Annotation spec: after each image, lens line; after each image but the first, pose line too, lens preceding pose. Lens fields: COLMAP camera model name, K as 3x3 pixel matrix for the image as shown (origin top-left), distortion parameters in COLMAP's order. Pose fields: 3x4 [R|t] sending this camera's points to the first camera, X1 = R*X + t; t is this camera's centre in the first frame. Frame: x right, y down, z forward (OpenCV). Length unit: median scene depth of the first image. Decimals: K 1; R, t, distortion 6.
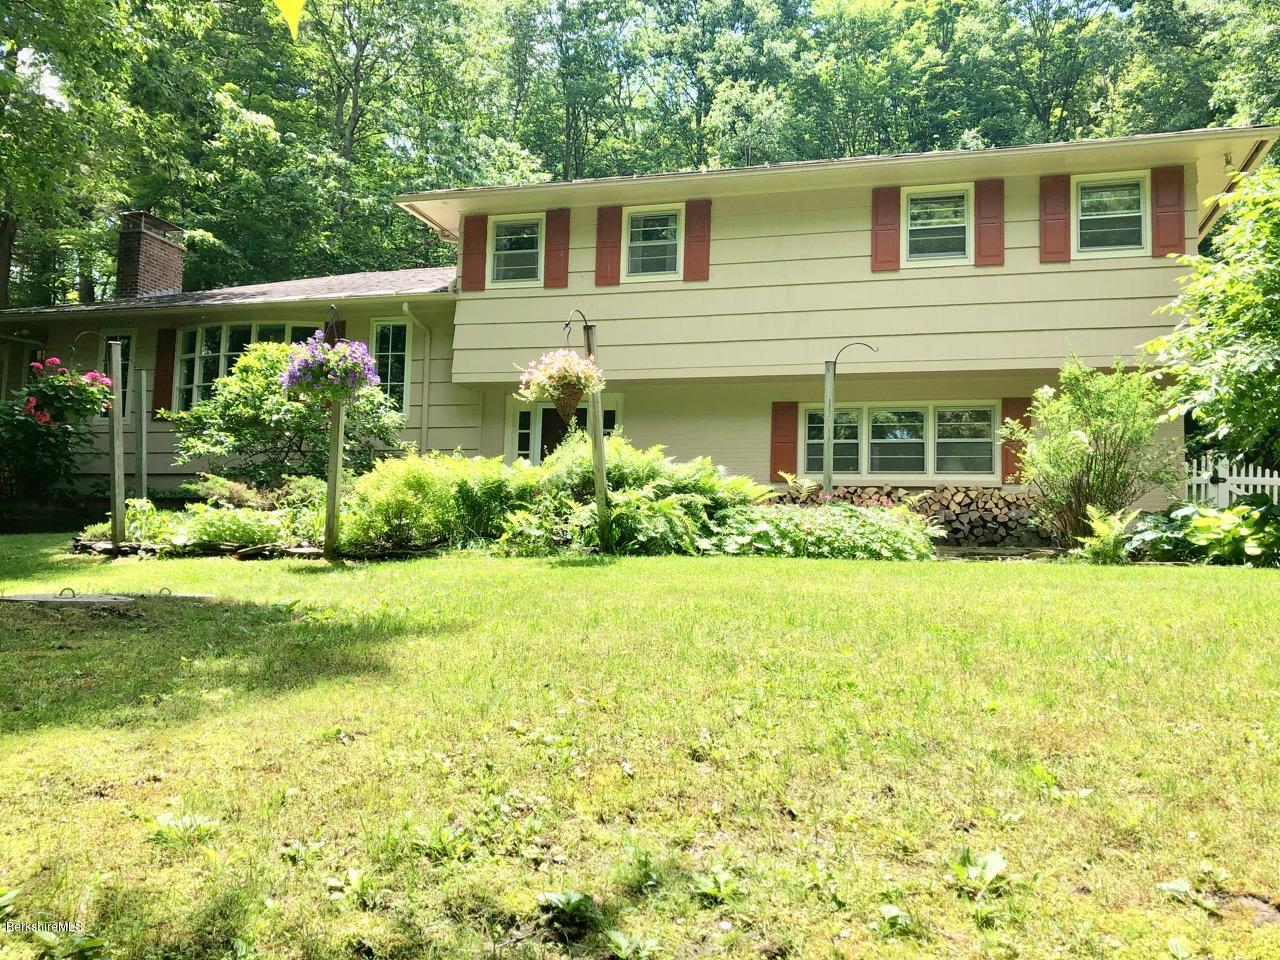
lens RADIAL K [[1115.4, 0, 648.6], [0, 1115.4, 472.4], [0, 0, 1]] dist [-0.019596, -0.053186]
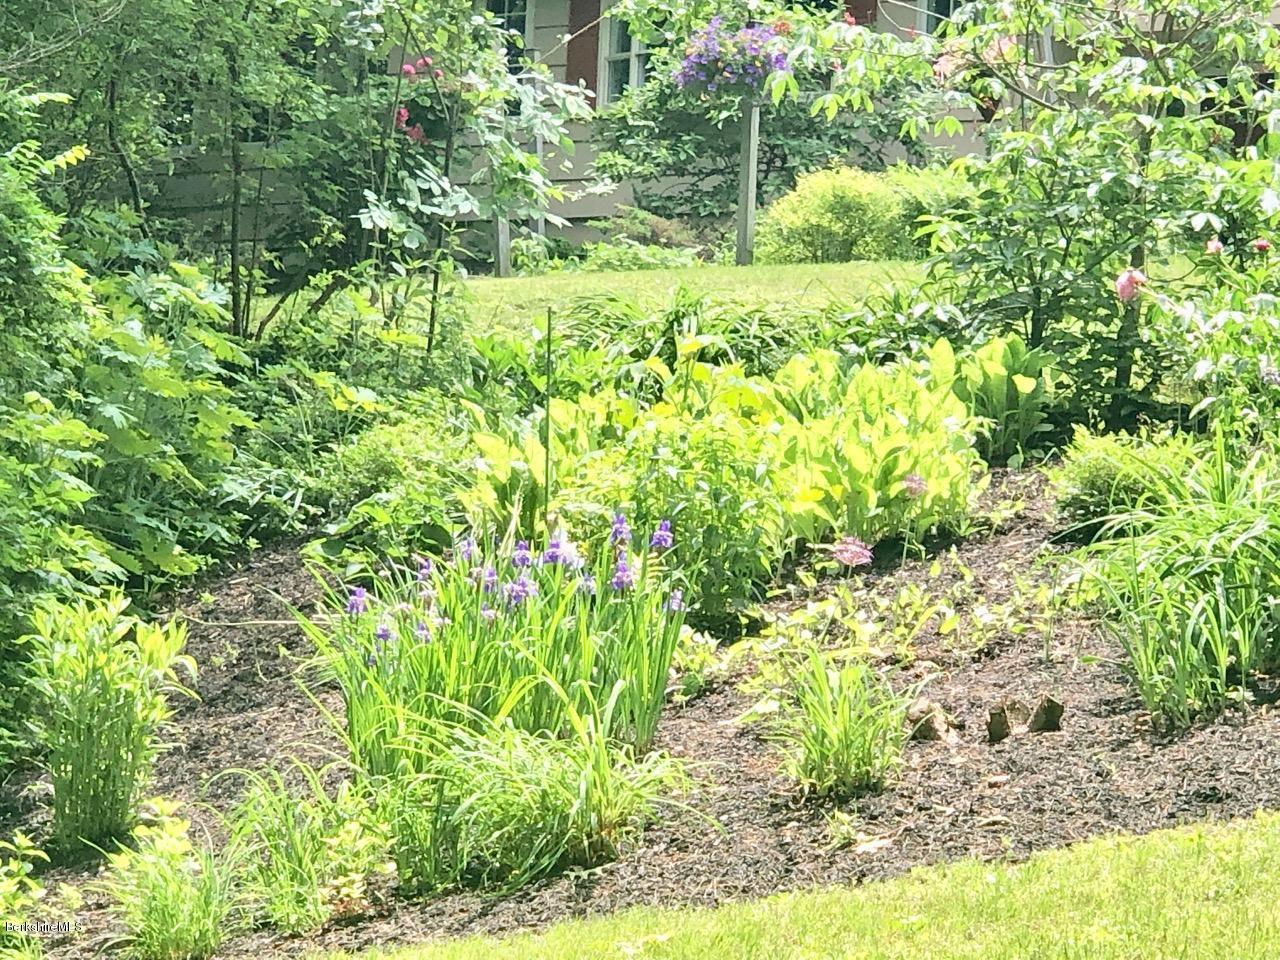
lens RADIAL K [[5107.2, 0, 643.0], [0, 5107.2, 479.4], [0, 0, 1]] dist [-0.364661, 0.000000]
pose [[0.905561, -0.001937, -0.424211, 0.739218], [0.016458, 0.999397, 0.030571, 0.059520], [0.423896, -0.034666, 0.905047, -1.414106]]
